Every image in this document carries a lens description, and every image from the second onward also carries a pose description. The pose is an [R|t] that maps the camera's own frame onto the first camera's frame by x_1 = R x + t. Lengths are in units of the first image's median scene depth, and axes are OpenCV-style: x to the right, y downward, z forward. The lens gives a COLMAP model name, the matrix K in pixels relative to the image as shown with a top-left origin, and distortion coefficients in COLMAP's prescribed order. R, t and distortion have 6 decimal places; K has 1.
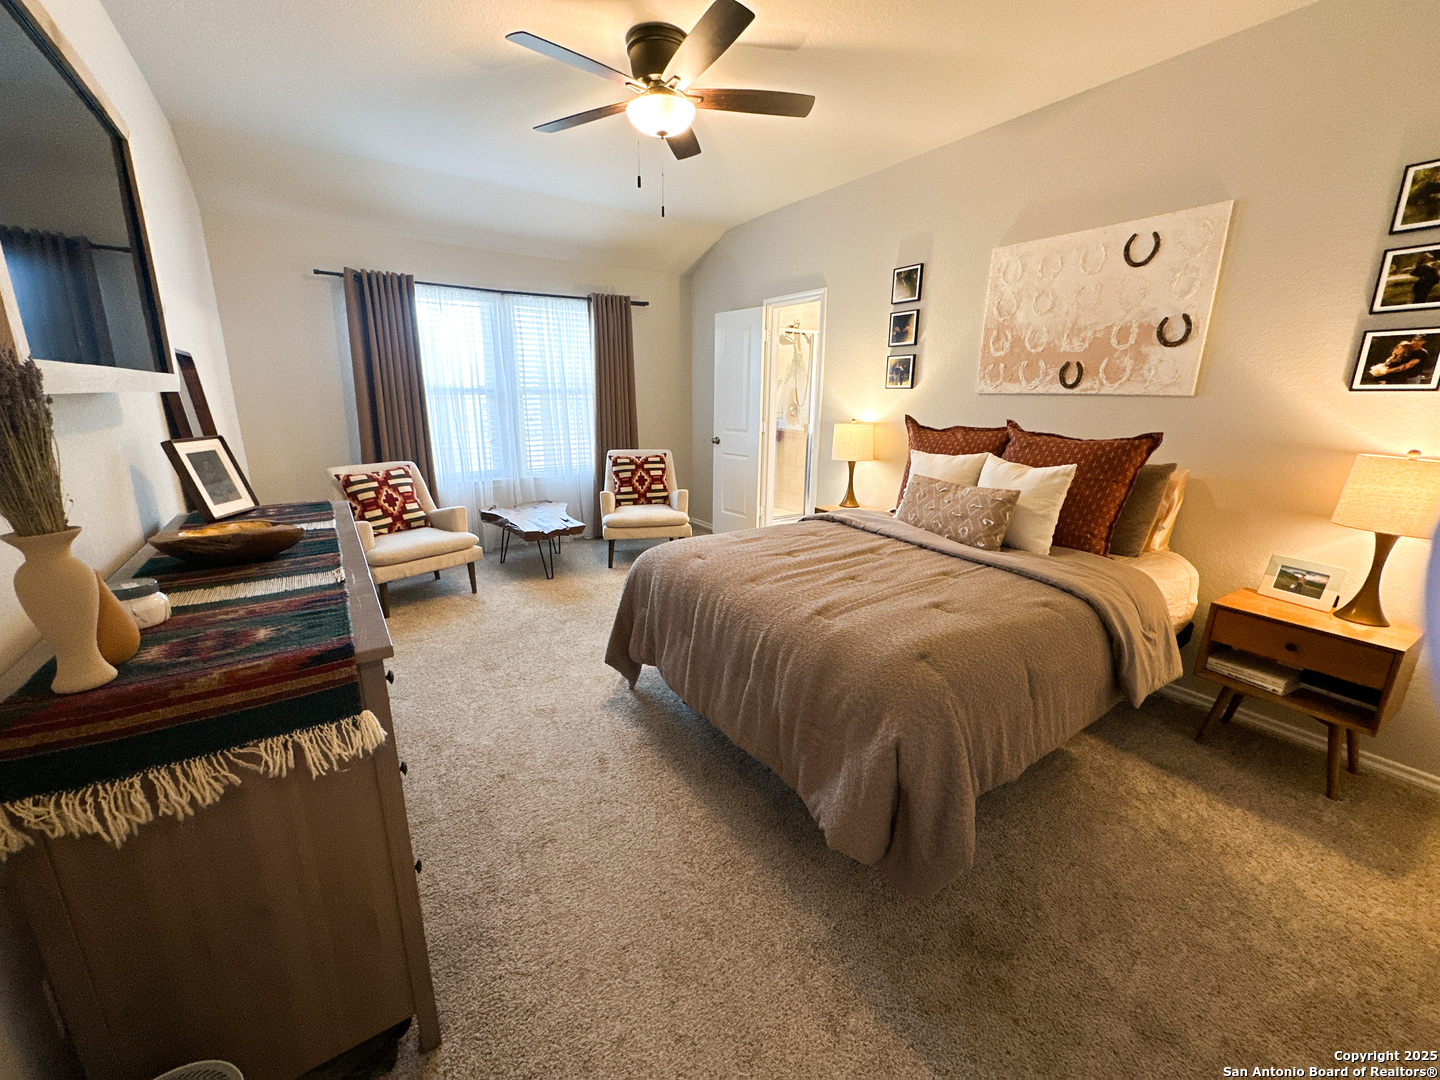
lens RADIAL K [[567.7, 0, 720.0], [0, 567.7, 540.0], [0, 0, 1]] dist [0.000909, 0.000212]
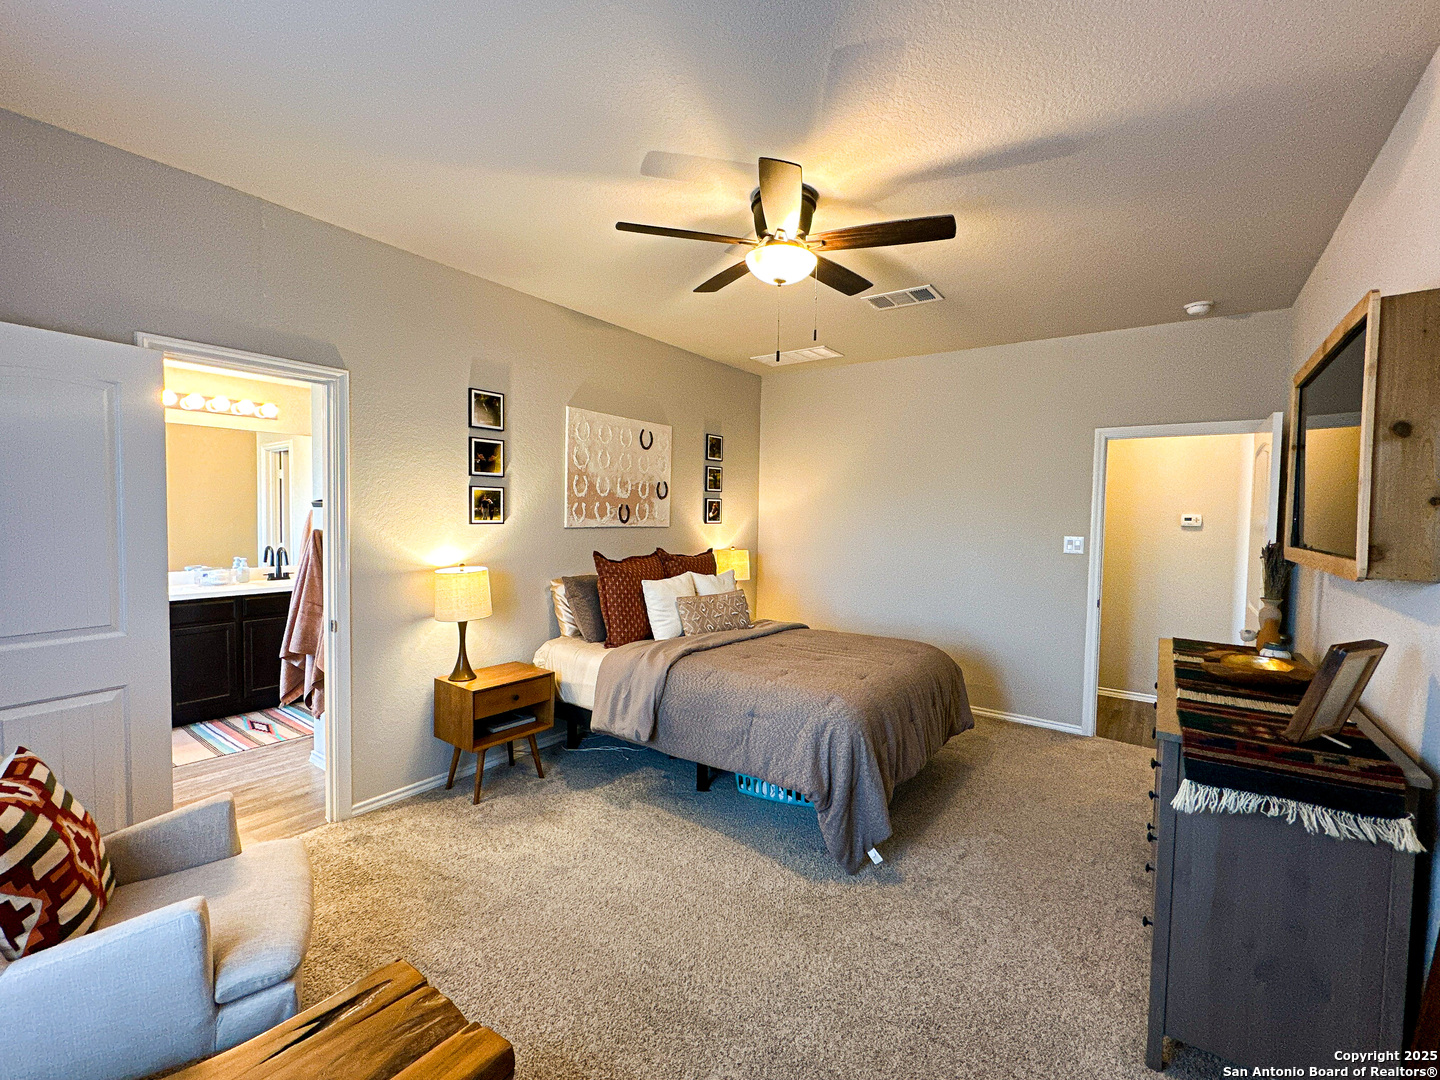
lens RADIAL K [[639.5, 0, 720.0], [0, 639.5, 540.0], [0, 0, 1]] dist [-0.000416, -0.000050]
pose [[-0.351762, -0.057233, 0.934338, -0.858444], [0.215654, 0.966326, 0.140382, -0.366845], [-0.910910, 0.250875, -0.327575, 1.213543]]
